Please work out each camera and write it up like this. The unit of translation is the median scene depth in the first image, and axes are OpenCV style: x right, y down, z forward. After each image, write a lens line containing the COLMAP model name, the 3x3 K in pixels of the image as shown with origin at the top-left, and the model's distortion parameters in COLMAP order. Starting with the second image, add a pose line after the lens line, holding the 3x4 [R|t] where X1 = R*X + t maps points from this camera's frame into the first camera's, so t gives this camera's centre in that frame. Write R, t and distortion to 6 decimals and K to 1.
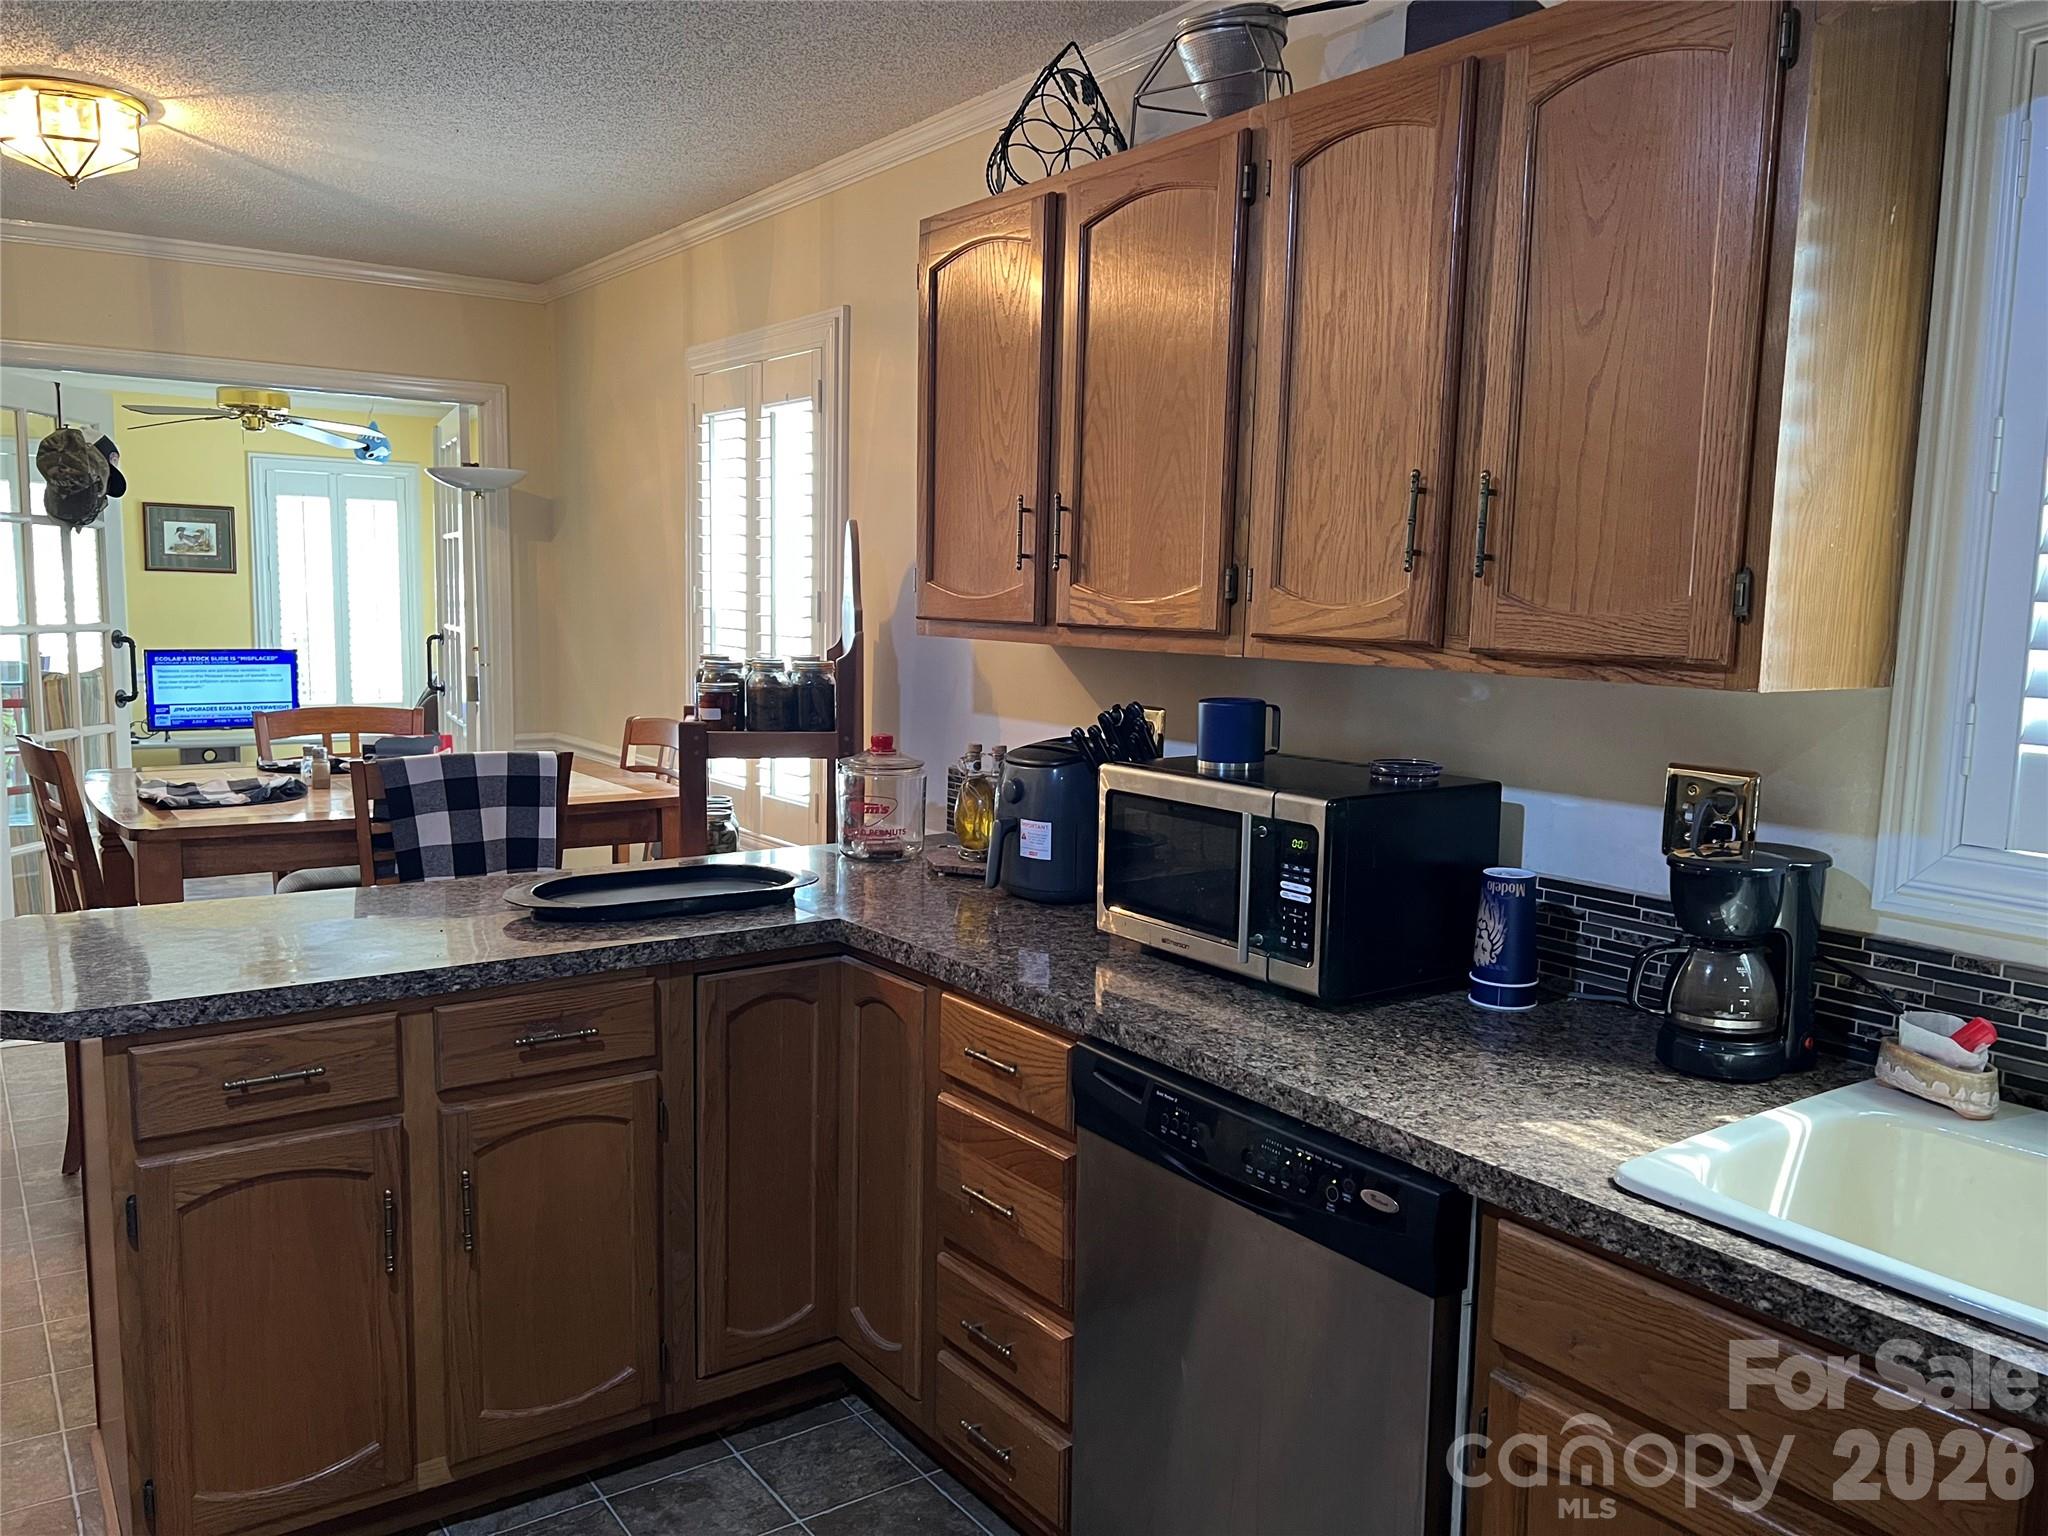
lens RADIAL K [[1559.8, 0, 1017.2], [0, 1559.8, 763.7], [0, 0, 1]] dist [0.047981, -0.064866]
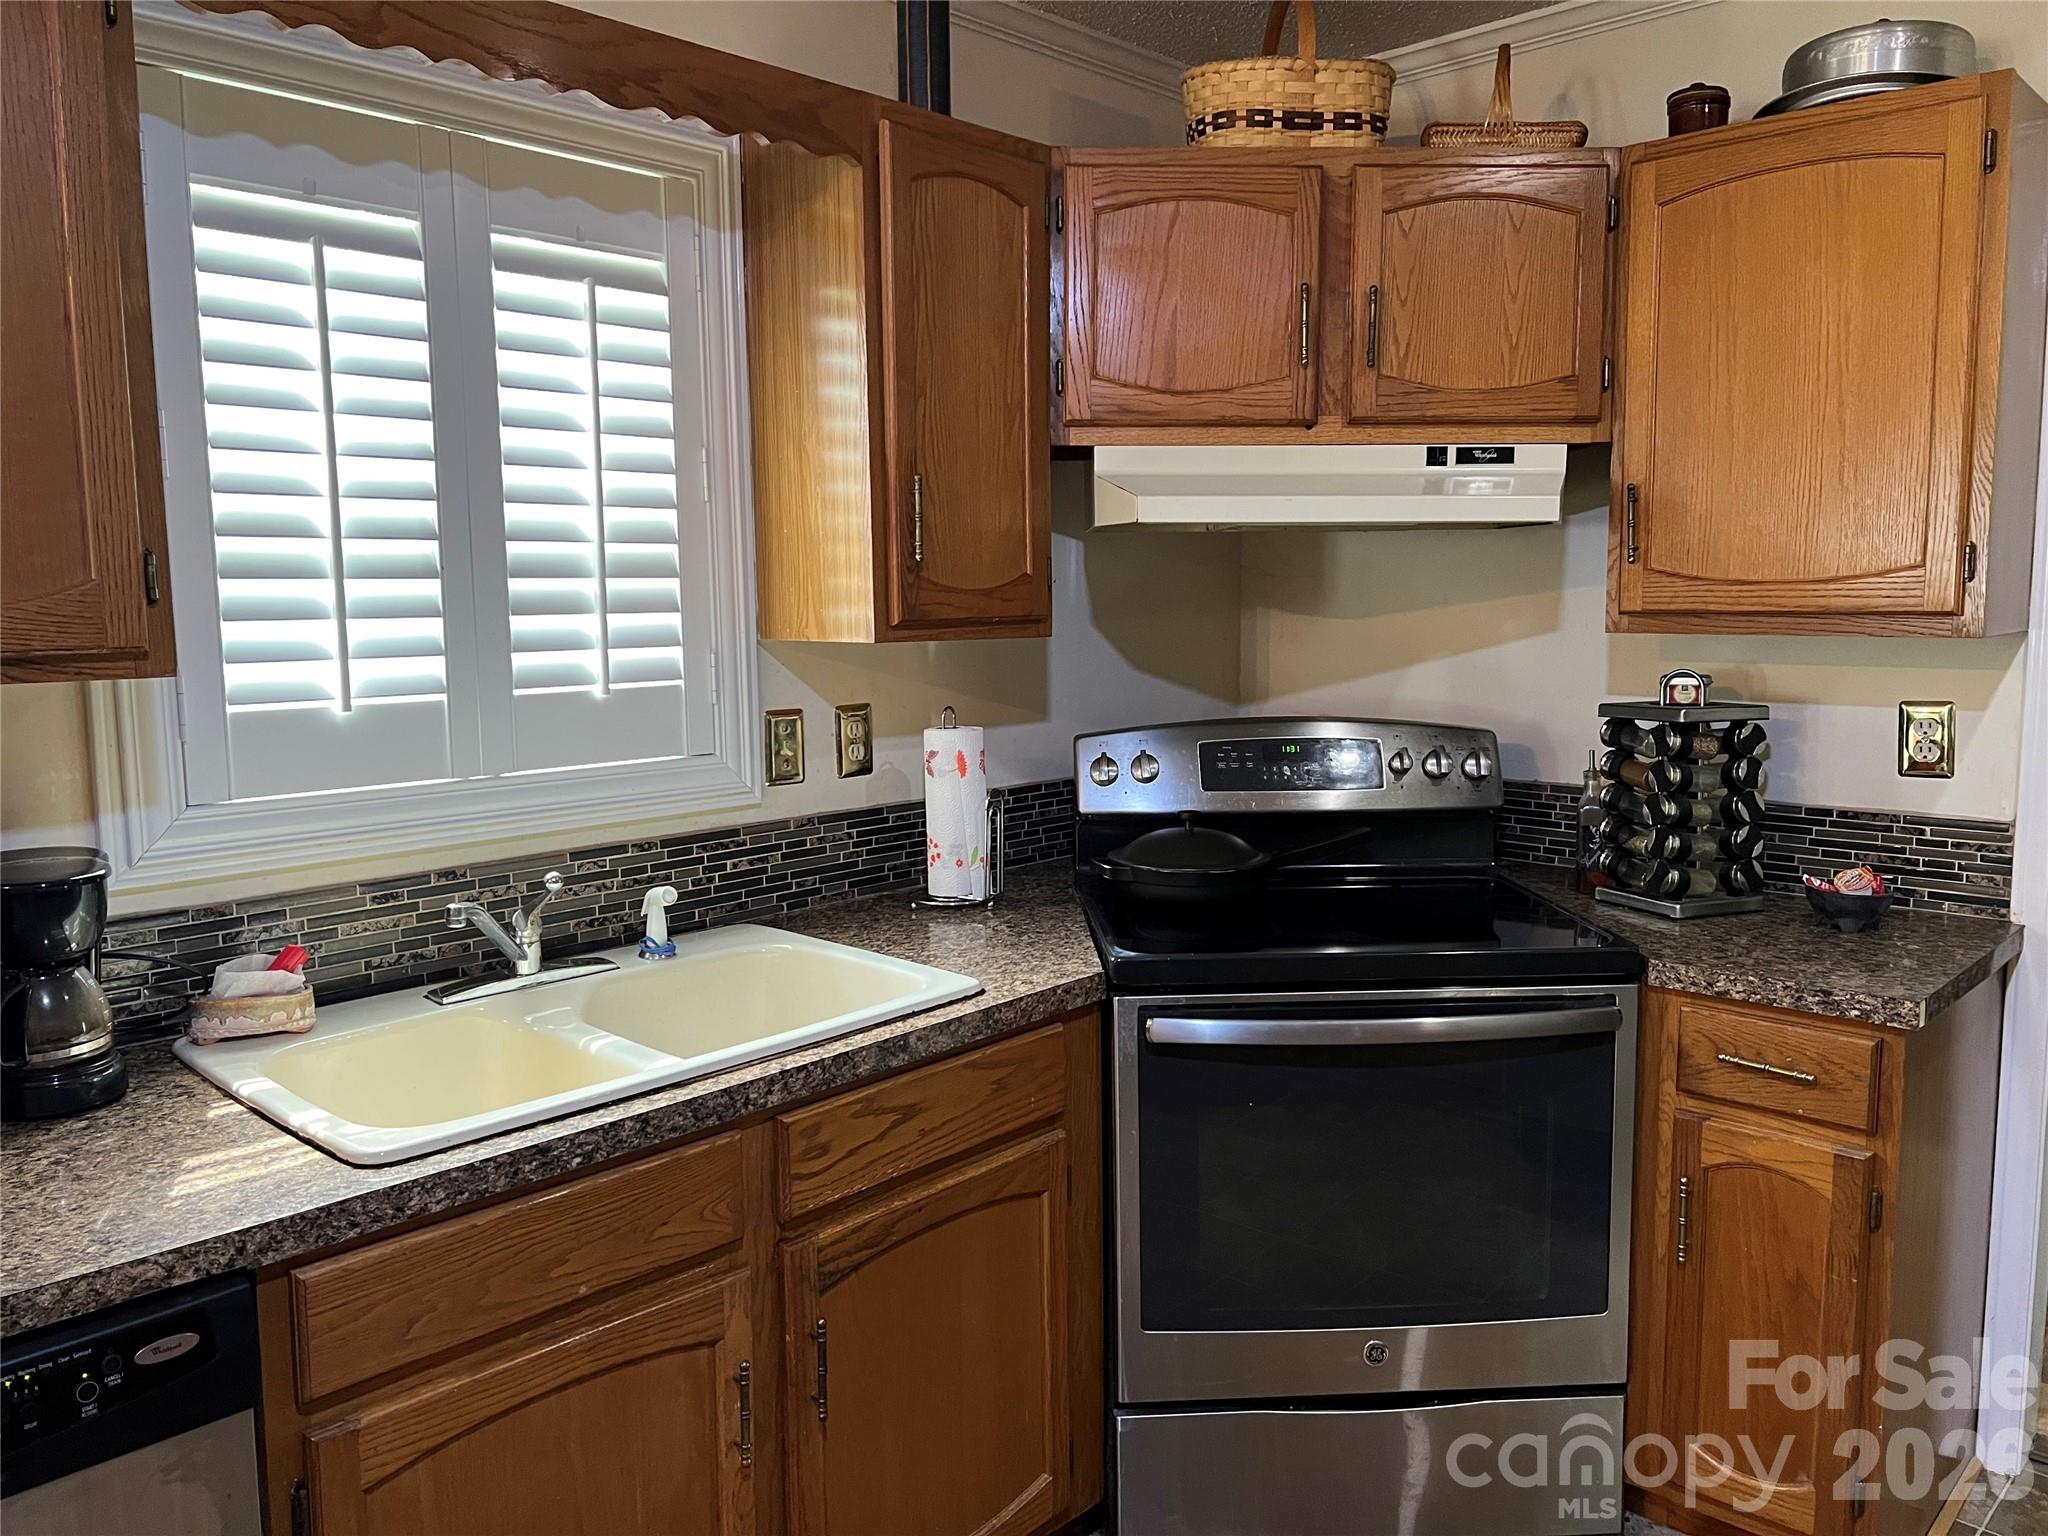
lens RADIAL K [[1559.8, 0, 1017.2], [0, 1559.8, 763.7], [0, 0, 1]] dist [0.047981, -0.064866]
pose [[-0.184185, -0.135229, 0.973544, -0.569261], [0.119051, 0.980128, 0.158667, -0.083609], [-0.975655, 0.145126, -0.164426, 0.655321]]
